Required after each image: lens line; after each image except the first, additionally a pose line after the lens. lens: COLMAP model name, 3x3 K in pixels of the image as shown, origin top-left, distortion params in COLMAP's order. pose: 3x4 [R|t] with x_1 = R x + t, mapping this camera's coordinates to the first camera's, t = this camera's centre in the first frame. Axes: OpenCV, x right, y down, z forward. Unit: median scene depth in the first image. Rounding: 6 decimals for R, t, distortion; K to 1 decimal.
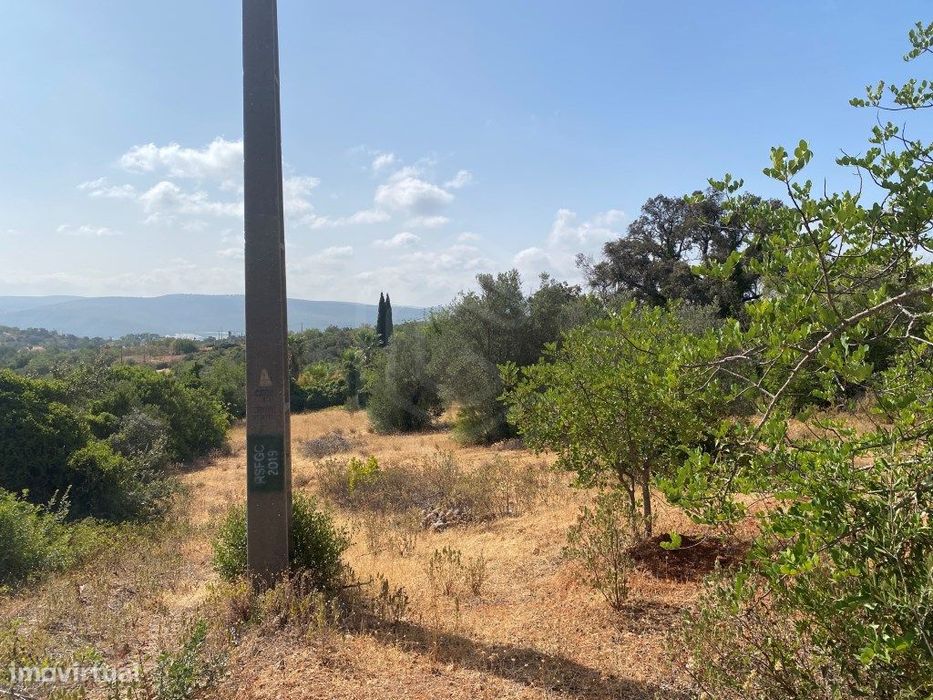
lens RADIAL K [[634.8, 0, 462.4], [0, 634.8, 369.4], [0, 0, 1]] dist [-0.010772, 0.000836]
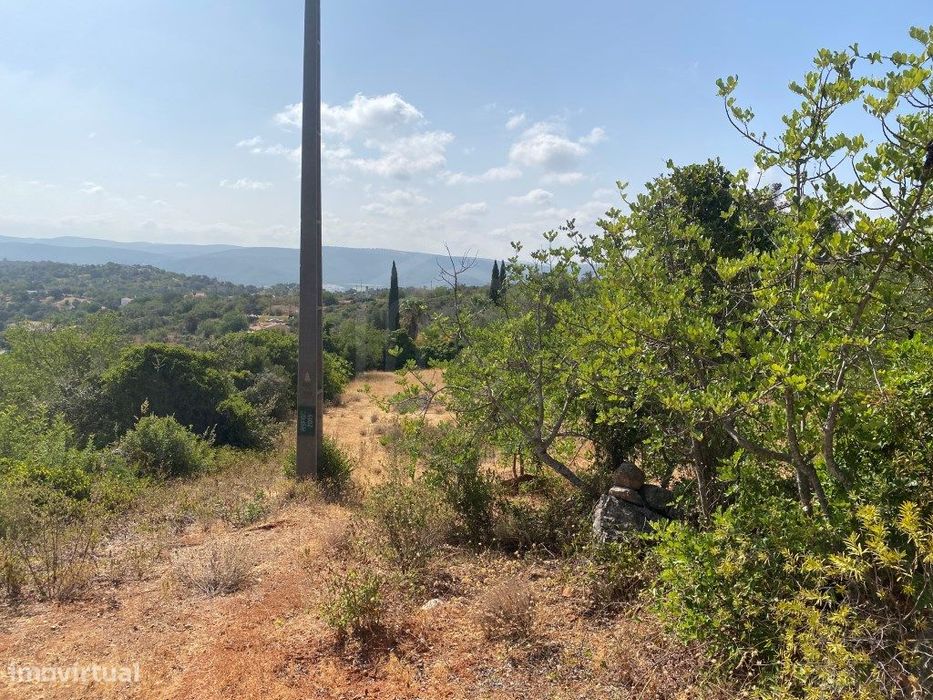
lens RADIAL K [[649.8, 0, 466.5], [0, 649.8, 350.0], [0, 0, 1]] dist [0.043016, -0.001302]
pose [[0.978157, 0.046831, -0.202522, 0.110576], [-0.038719, 0.998288, 0.043831, -0.034045], [0.204228, -0.035032, 0.978296, -0.164546]]
